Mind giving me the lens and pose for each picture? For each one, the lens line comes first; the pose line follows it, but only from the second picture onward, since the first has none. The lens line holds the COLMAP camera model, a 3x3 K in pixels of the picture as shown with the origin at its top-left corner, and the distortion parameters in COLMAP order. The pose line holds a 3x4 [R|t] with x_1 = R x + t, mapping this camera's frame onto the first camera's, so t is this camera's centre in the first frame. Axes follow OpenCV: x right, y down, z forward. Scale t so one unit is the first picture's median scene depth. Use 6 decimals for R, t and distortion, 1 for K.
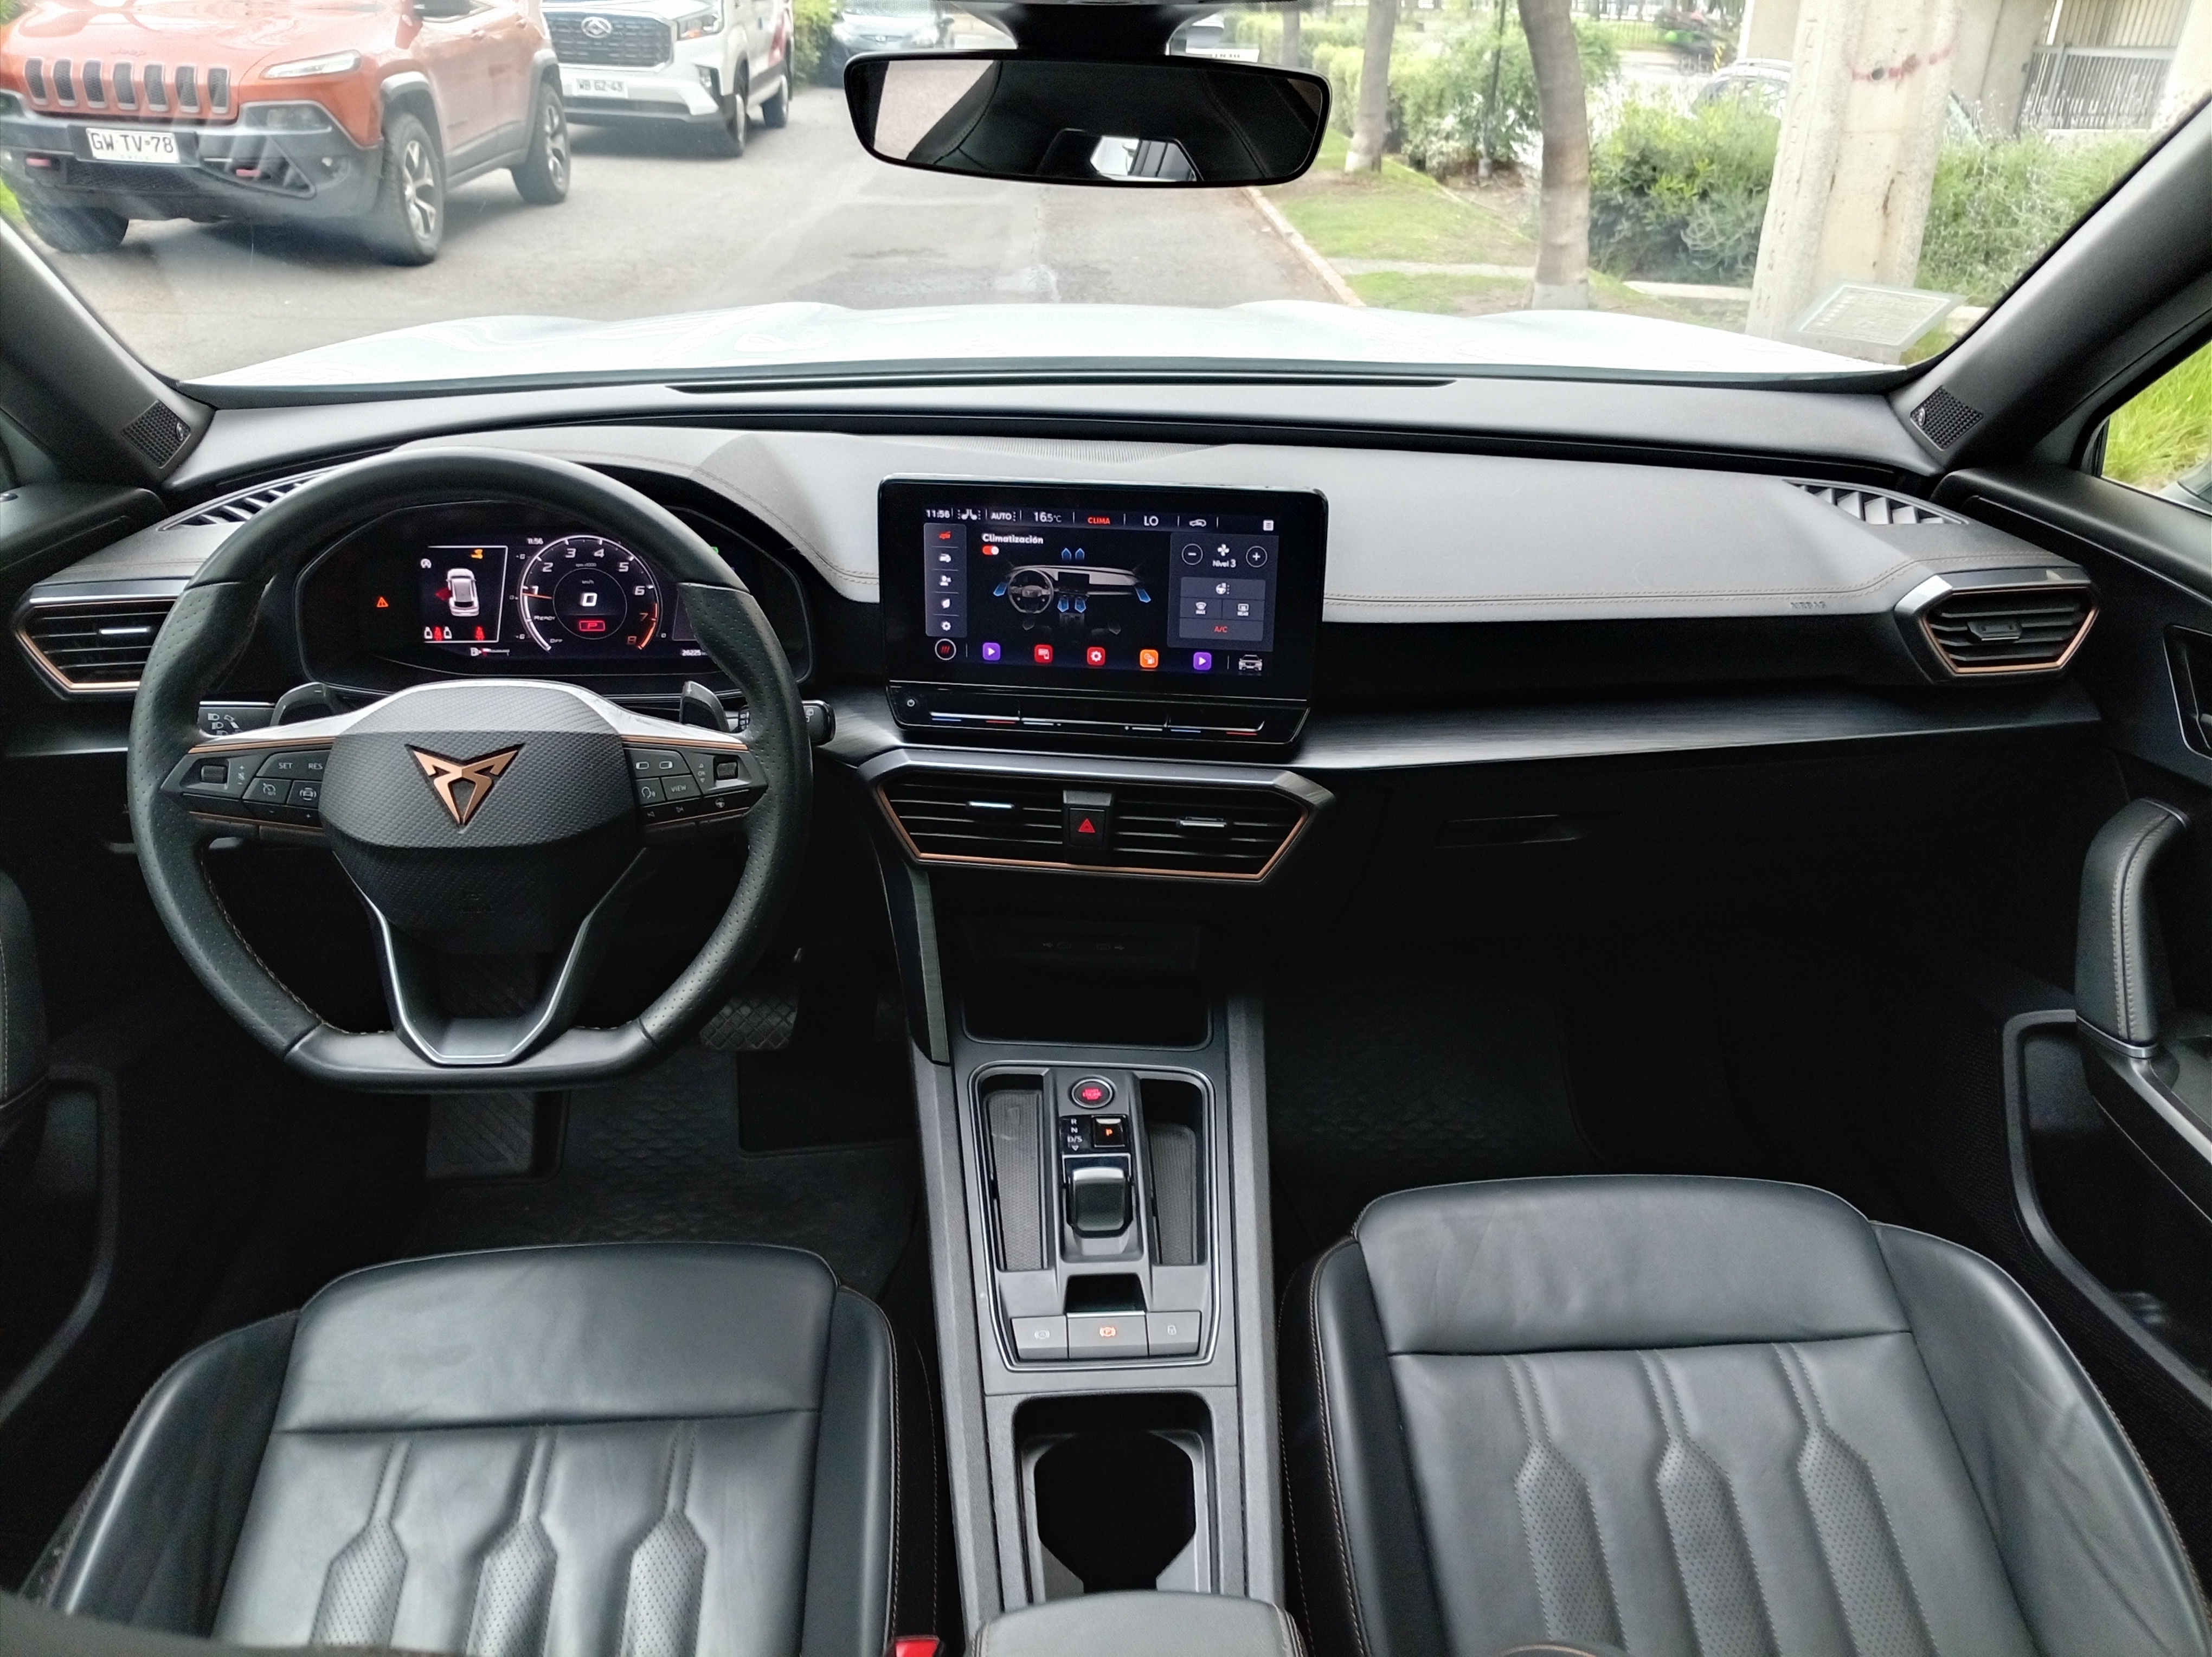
lens RADIAL K [[1675.1, 0, 1108.4], [0, 1675.1, 812.1], [0, 0, 1]] dist [0.057162, -0.096970]
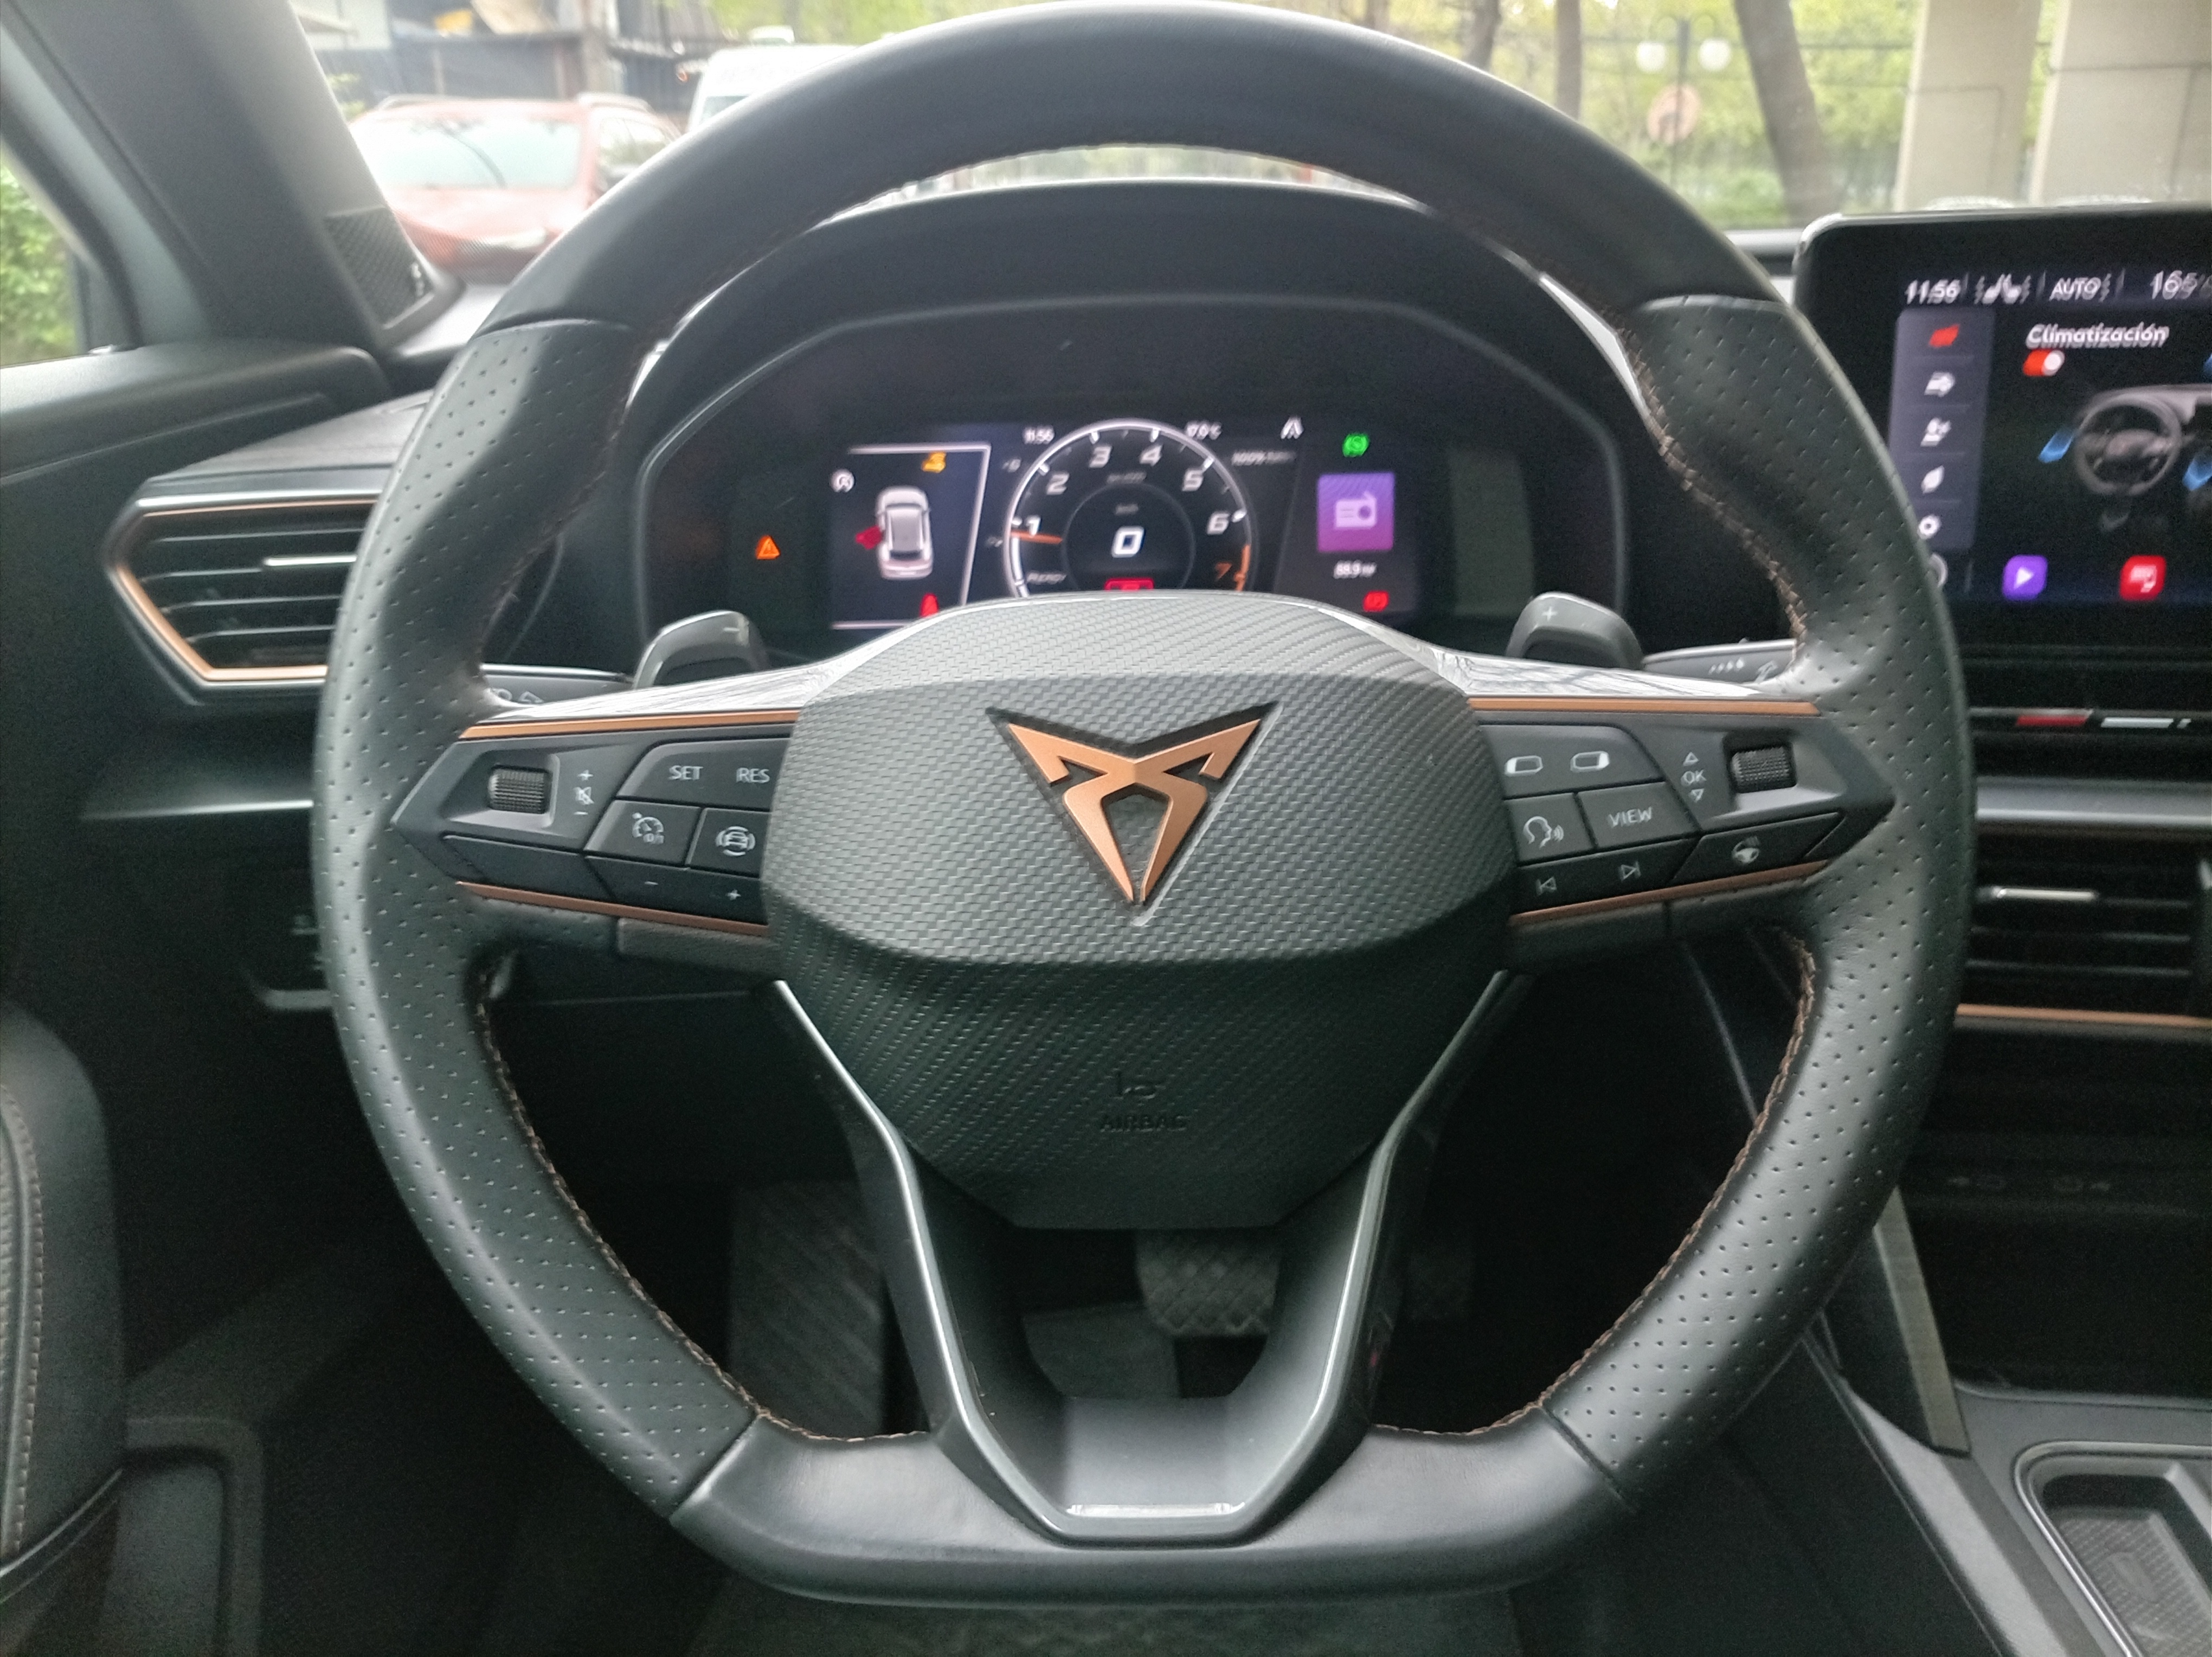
lens RADIAL K [[1613.1, 0, 1114.8], [0, 1613.1, 828.7], [0, 0, 1]] dist [0.047756, -0.081526]
pose [[0.998041, -0.012005, -0.061405, -0.312277], [0.005729, 0.994832, -0.101373, 0.023710], [0.062305, 0.100823, 0.992952, 0.535637]]
